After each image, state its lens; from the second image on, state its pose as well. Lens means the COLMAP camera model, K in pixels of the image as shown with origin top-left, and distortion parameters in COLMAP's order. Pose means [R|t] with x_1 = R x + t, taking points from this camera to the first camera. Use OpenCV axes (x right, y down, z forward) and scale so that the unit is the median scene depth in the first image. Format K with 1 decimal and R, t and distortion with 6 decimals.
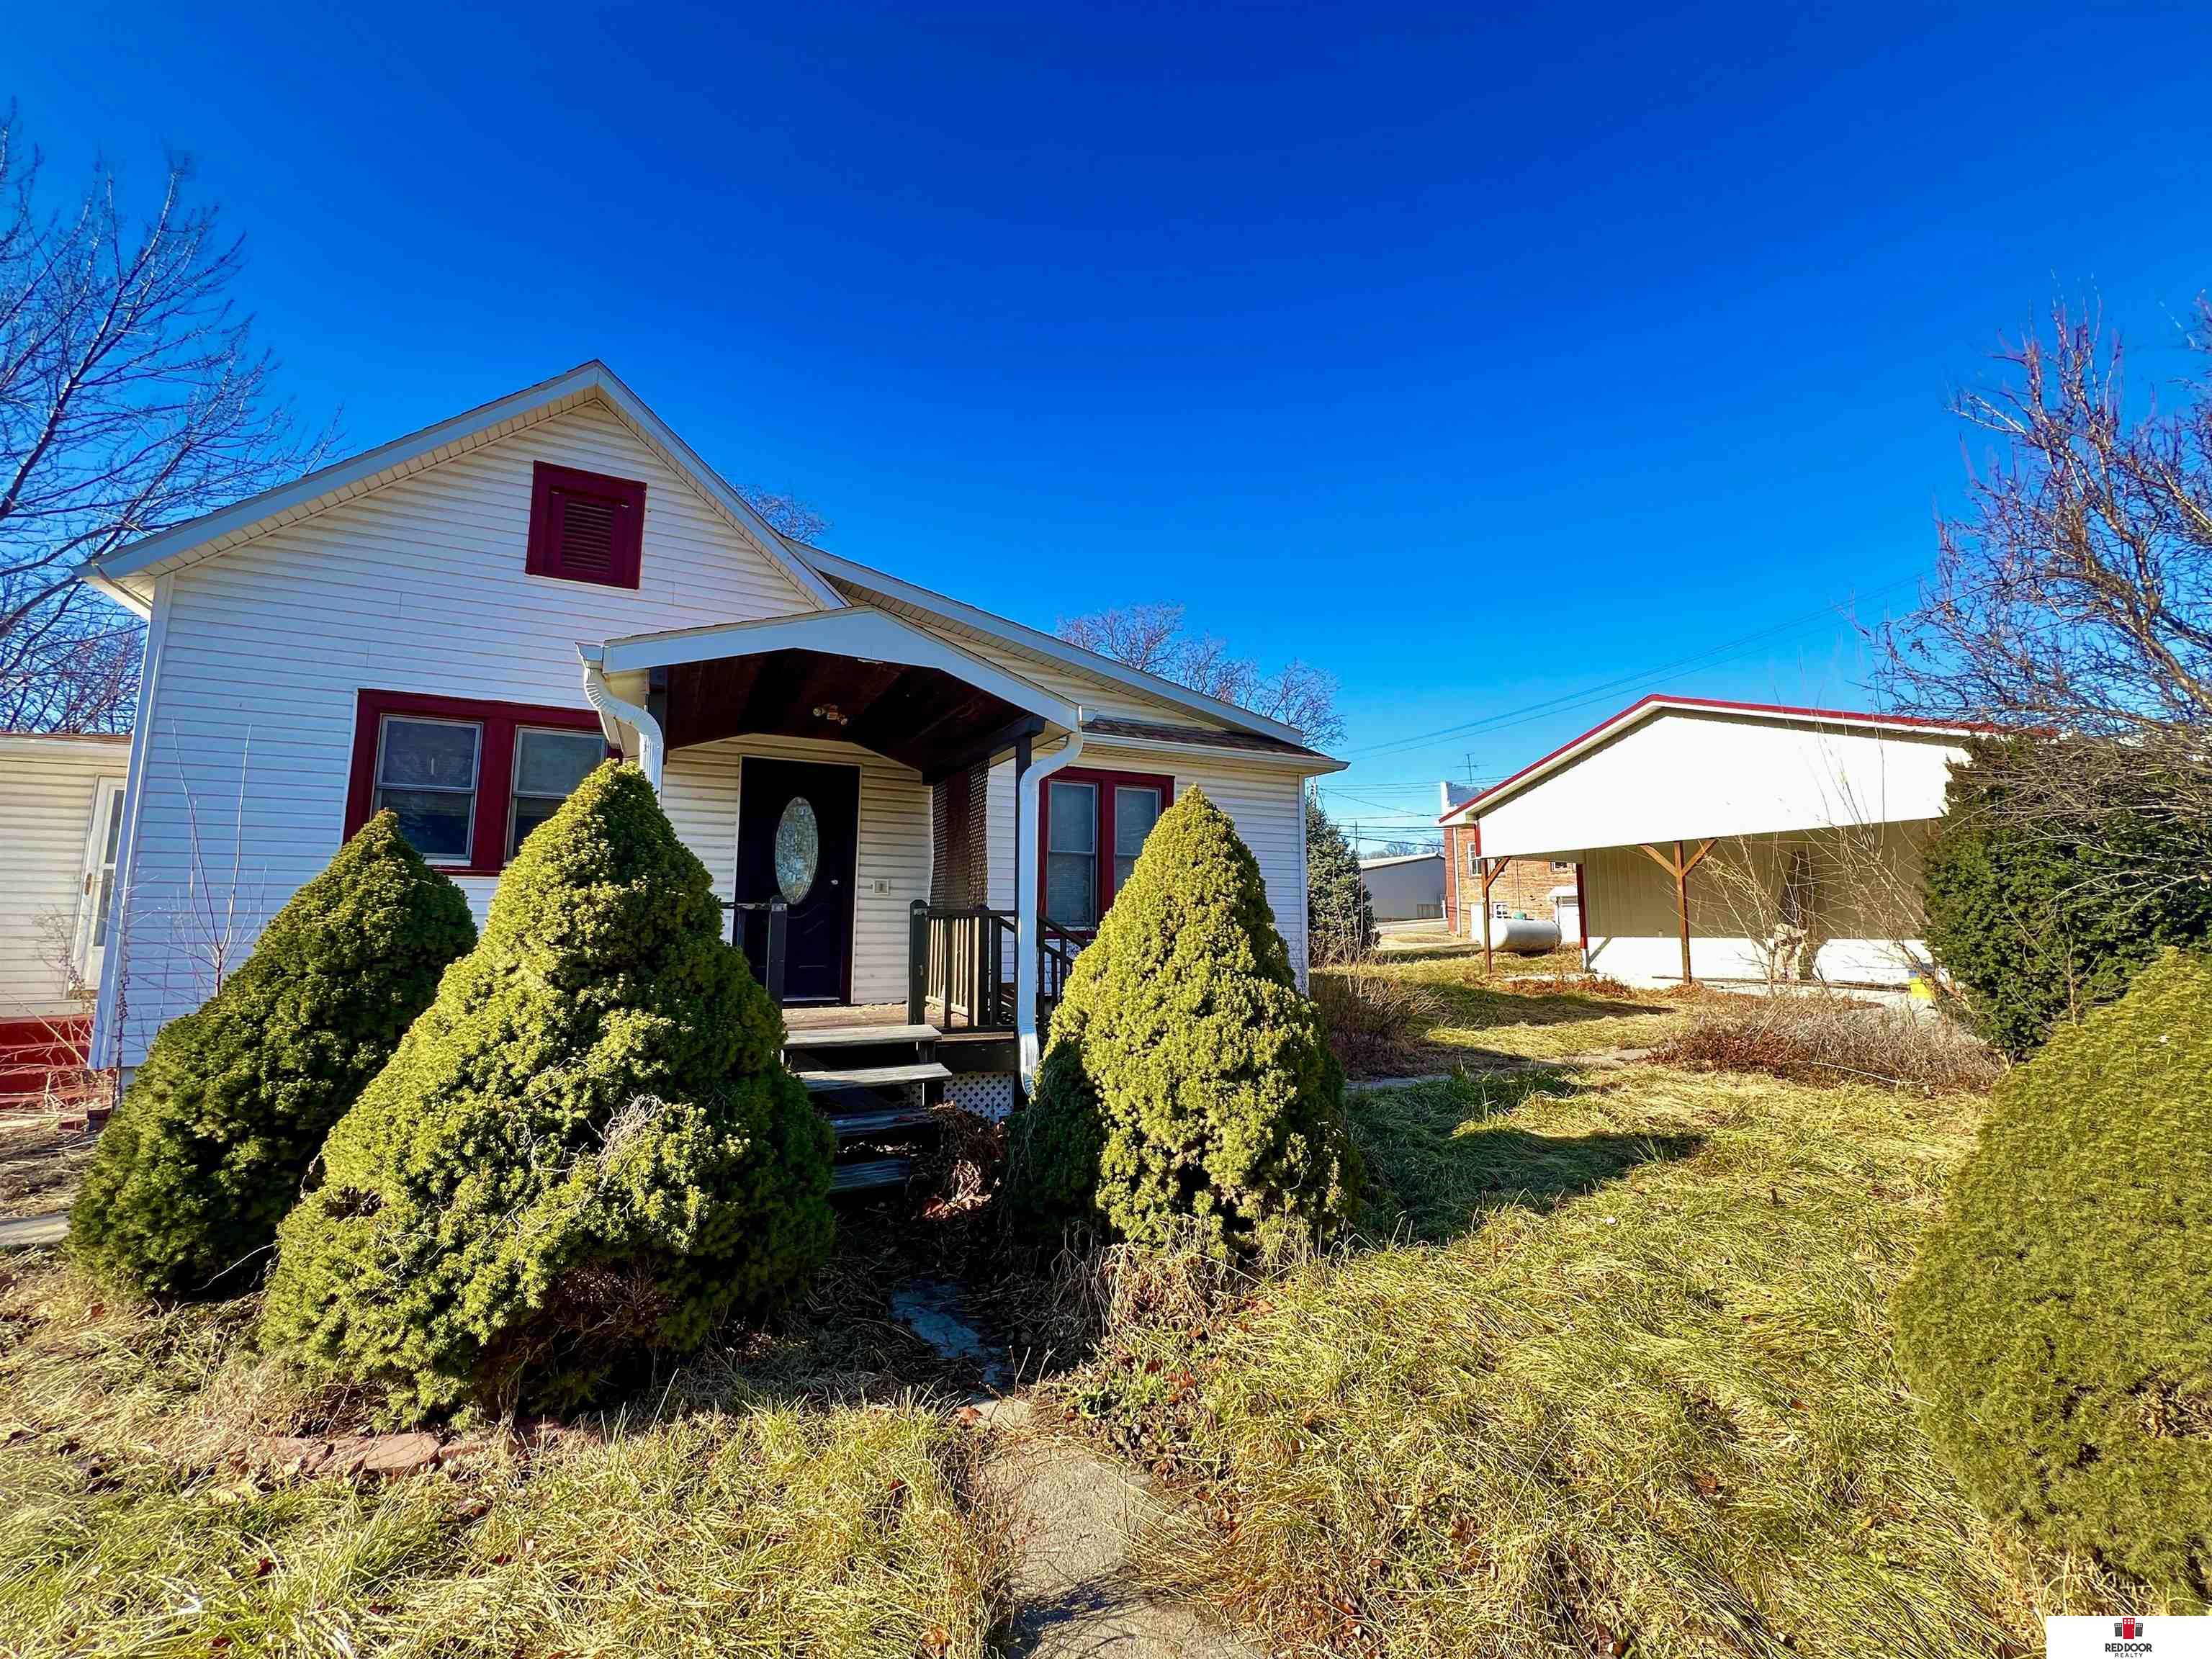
lens RADIAL K [[886.4, 0, 1106.0], [0, 886.4, 829.5], [0, 0, 1]] dist [-0.000575, -0.000247]
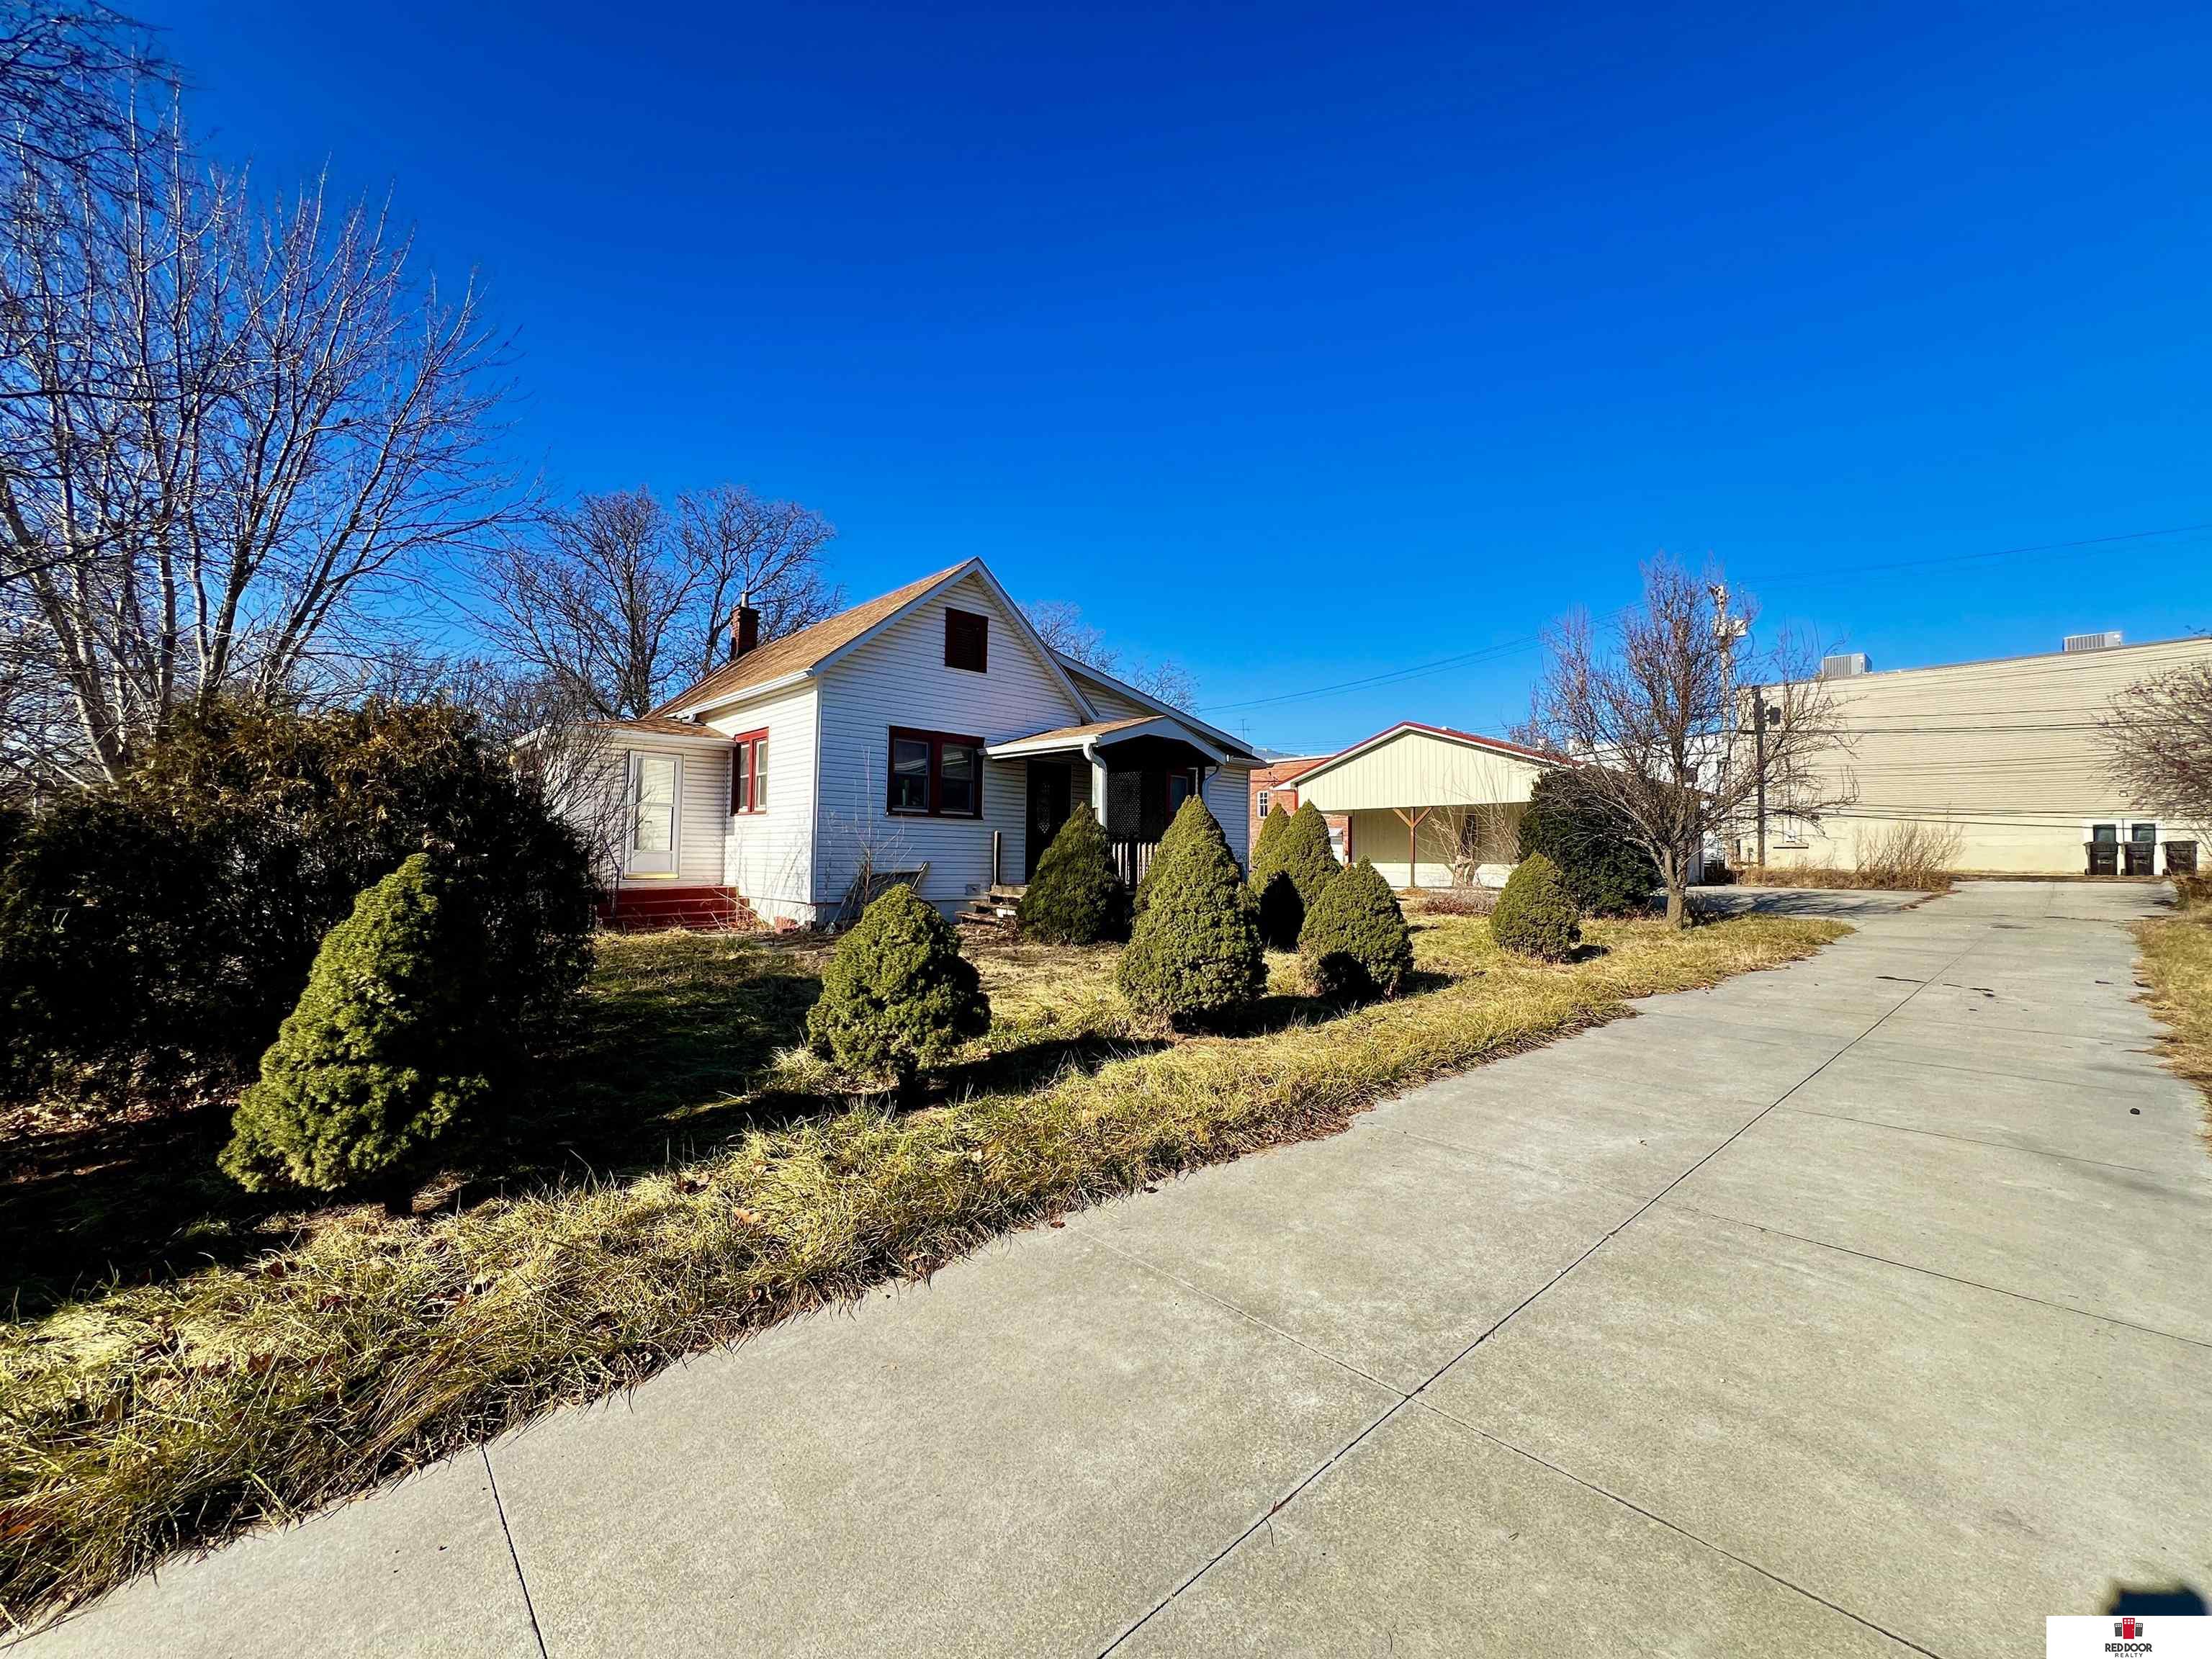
lens RADIAL K [[886.4, 0, 1106.0], [0, 886.4, 829.5], [0, 0, 1]] dist [-0.000575, -0.000247]
pose [[0.960496, 0.019596, 0.277603, -0.552980], [-0.039483, 0.997023, 0.066229, -0.044280], [-0.275479, -0.074574, 0.958410, -0.675165]]
